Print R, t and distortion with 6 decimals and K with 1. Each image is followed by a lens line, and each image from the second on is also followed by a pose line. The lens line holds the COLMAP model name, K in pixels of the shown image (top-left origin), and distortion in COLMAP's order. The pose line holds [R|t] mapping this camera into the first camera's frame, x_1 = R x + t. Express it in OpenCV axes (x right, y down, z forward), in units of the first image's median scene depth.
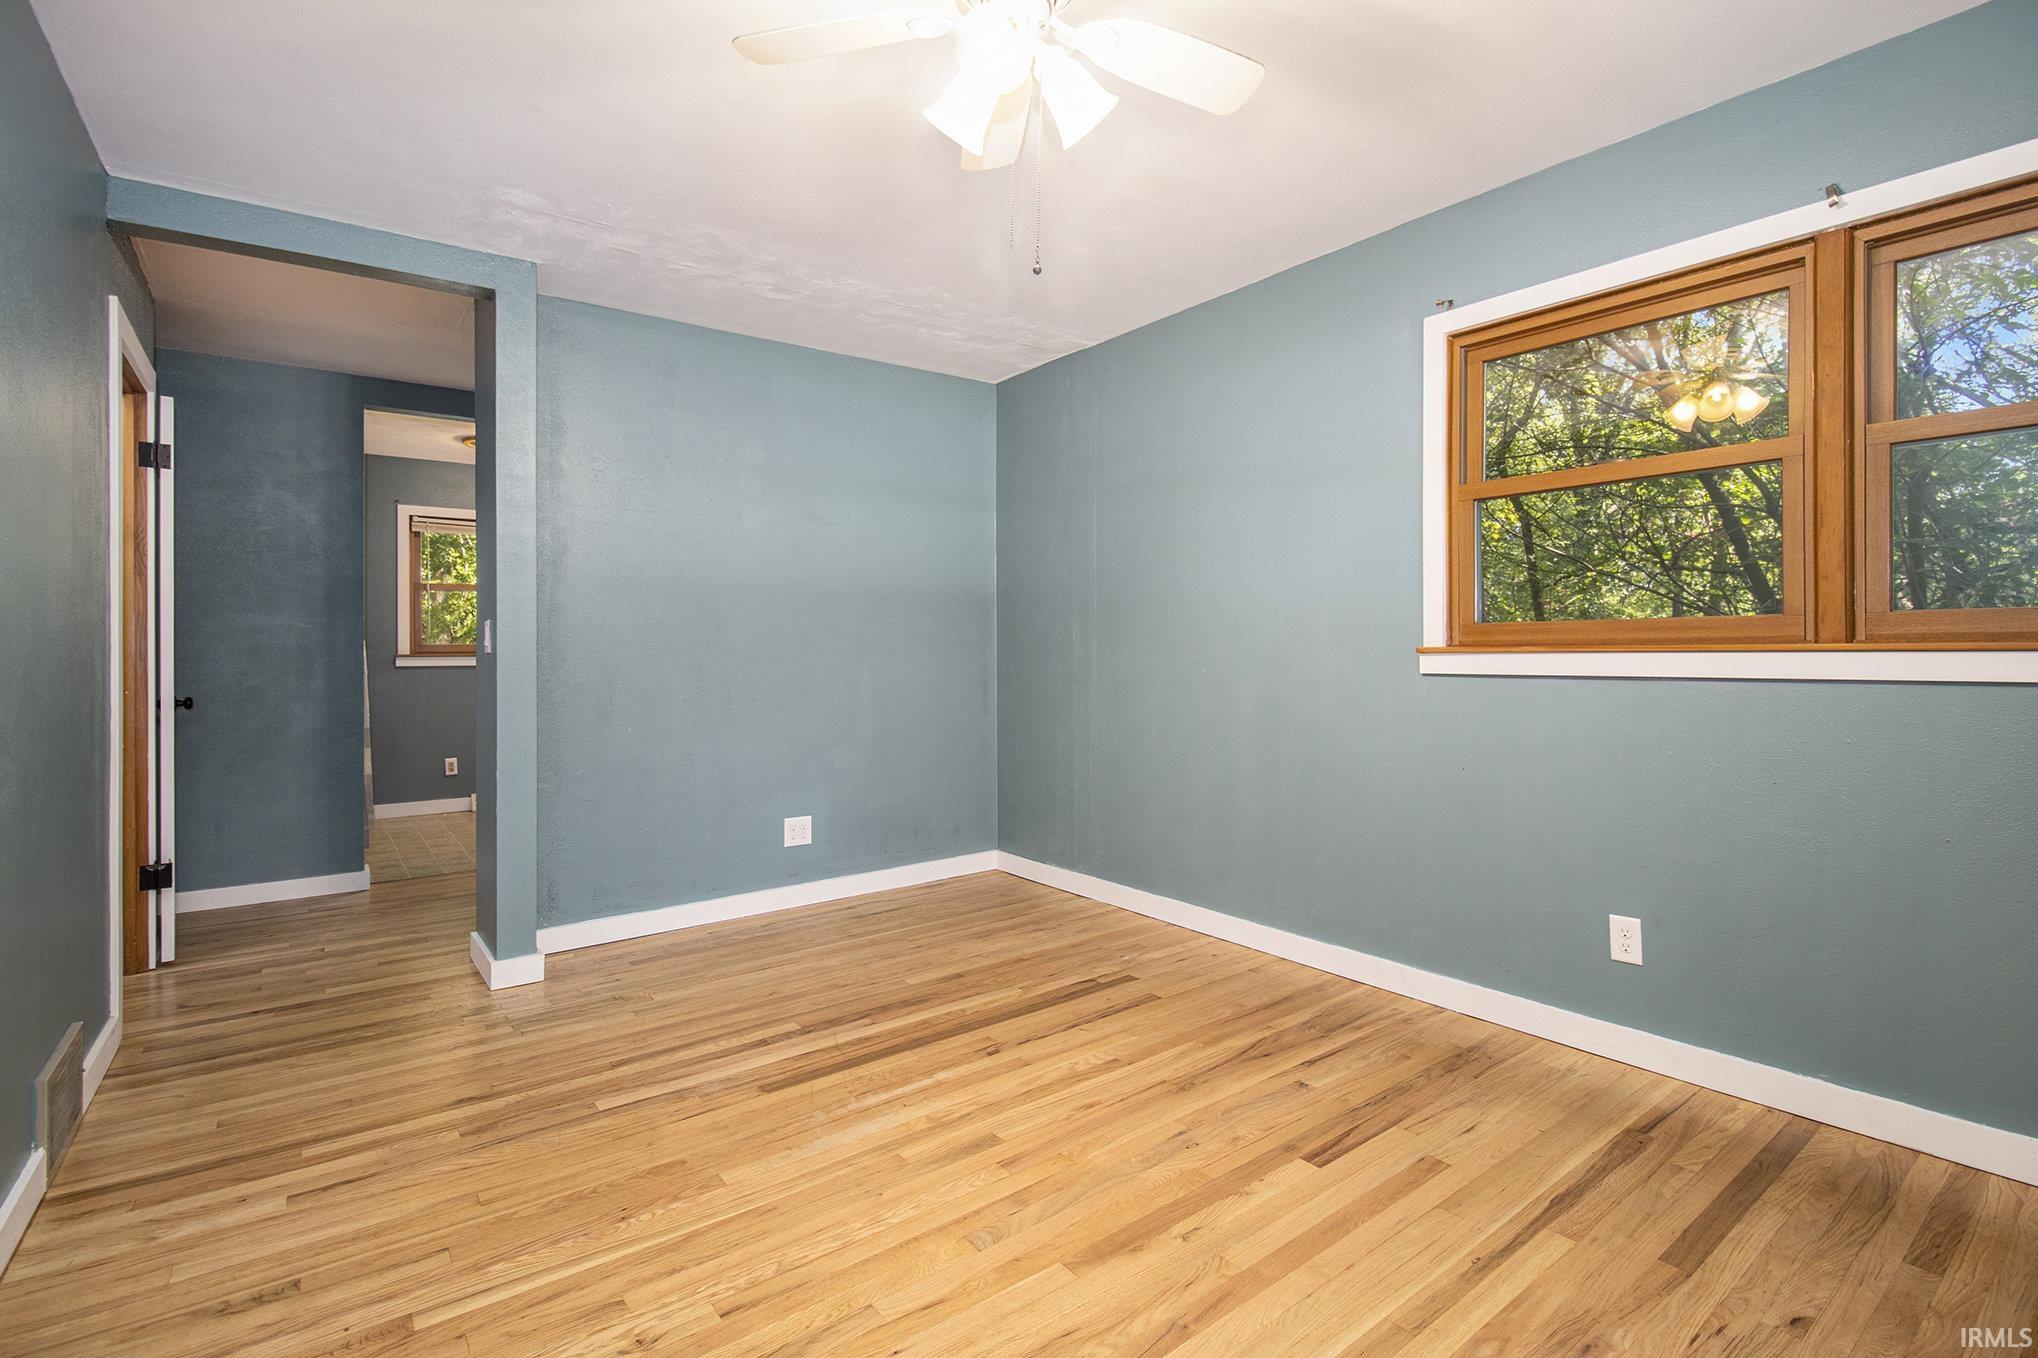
lens RADIAL K [[950.1, 0, 1020.8], [0, 950.1, 651.3], [0, 0, 1]] dist [-0.003318, -0.001427]
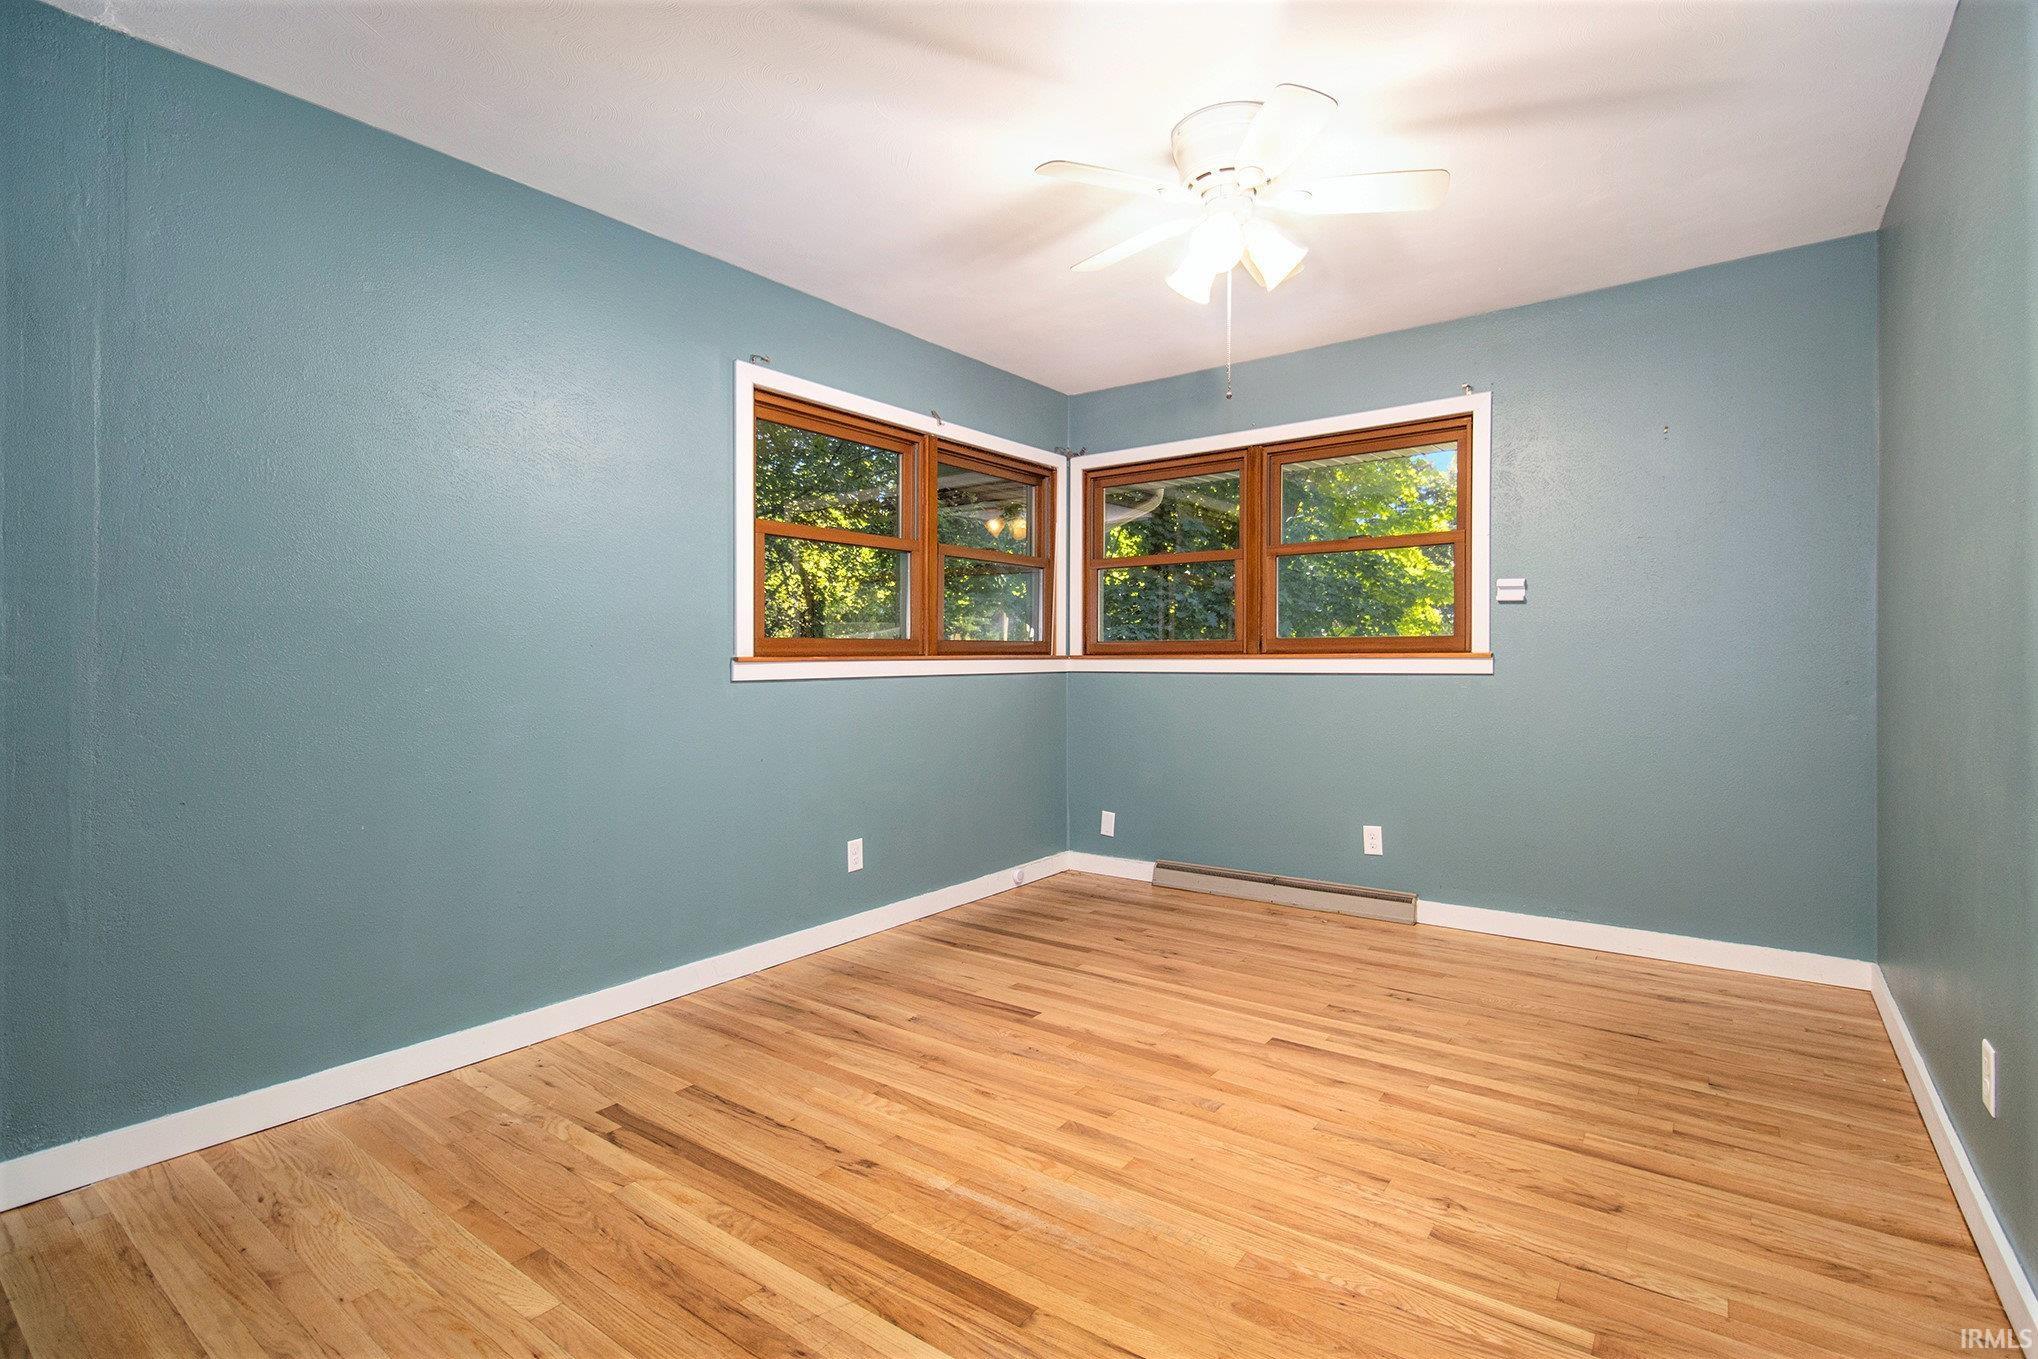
lens RADIAL K [[950.1, 0, 1020.8], [0, 950.1, 651.8], [0, 0, 1]] dist [-0.003318, -0.001427]
pose [[-0.277805, 0.014836, 0.960523, -0.926957], [0.006875, 0.999886, -0.013455, -0.004976], [-0.960613, 0.002866, -0.277876, 1.192085]]
